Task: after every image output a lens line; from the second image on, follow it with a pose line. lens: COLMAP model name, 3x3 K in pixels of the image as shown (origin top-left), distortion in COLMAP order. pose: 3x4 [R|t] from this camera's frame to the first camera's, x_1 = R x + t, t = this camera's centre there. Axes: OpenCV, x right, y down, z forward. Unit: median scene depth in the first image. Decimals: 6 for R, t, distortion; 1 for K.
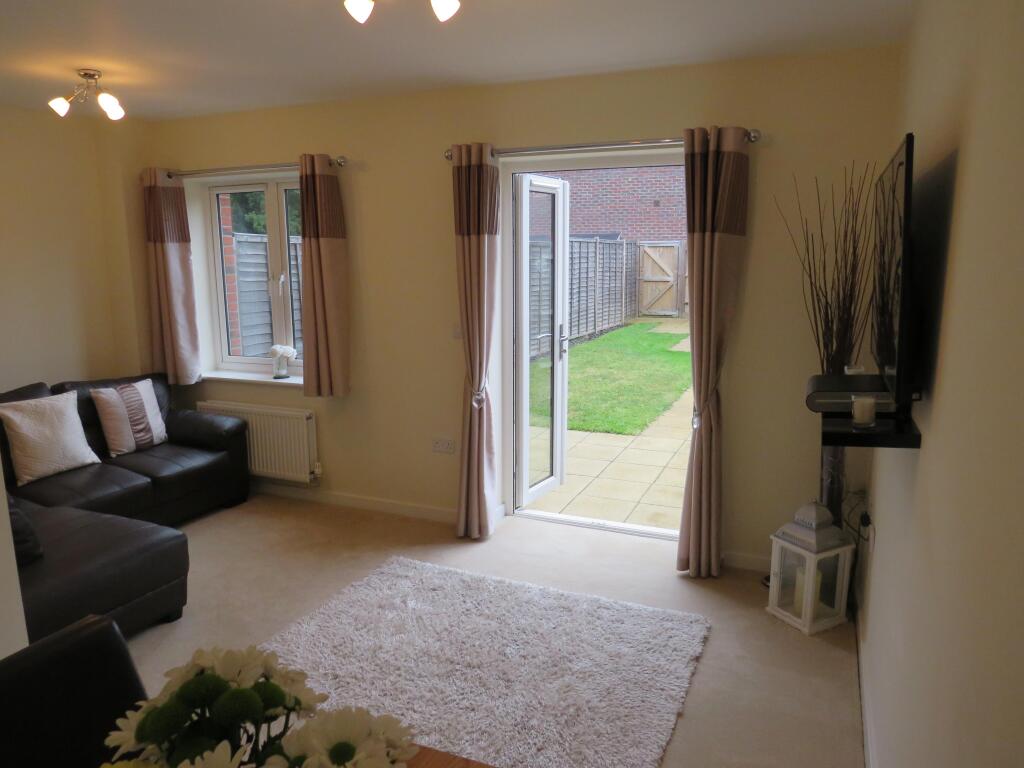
lens RADIAL K [[732.1, 0, 513.8], [0, 732.1, 379.9], [0, 0, 1]] dist [-0.008021, -0.000718]
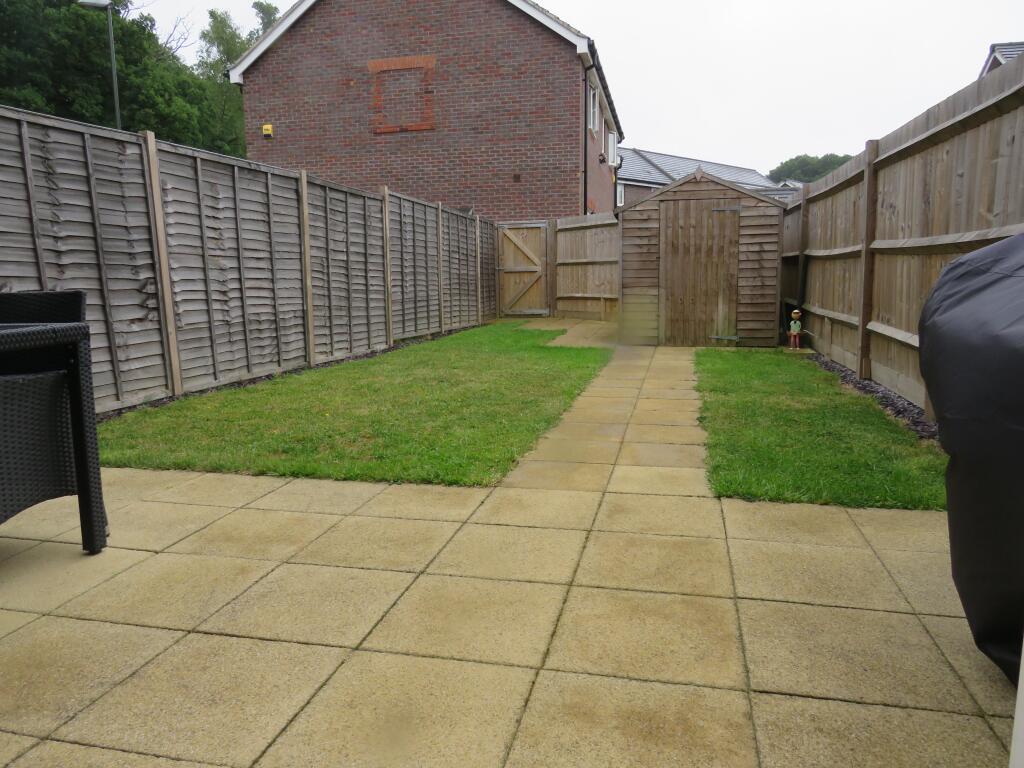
lens RADIAL K [[732.1, 0, 512.3], [0, 732.1, 384.2], [0, 0, 1]] dist [-0.008021, -0.000718]
pose [[0.983598, -0.034604, 0.177026, 0.052856], [0.041120, 0.998600, -0.033269, 0.015332], [-0.175627, 0.040003, 0.983644, 0.286948]]
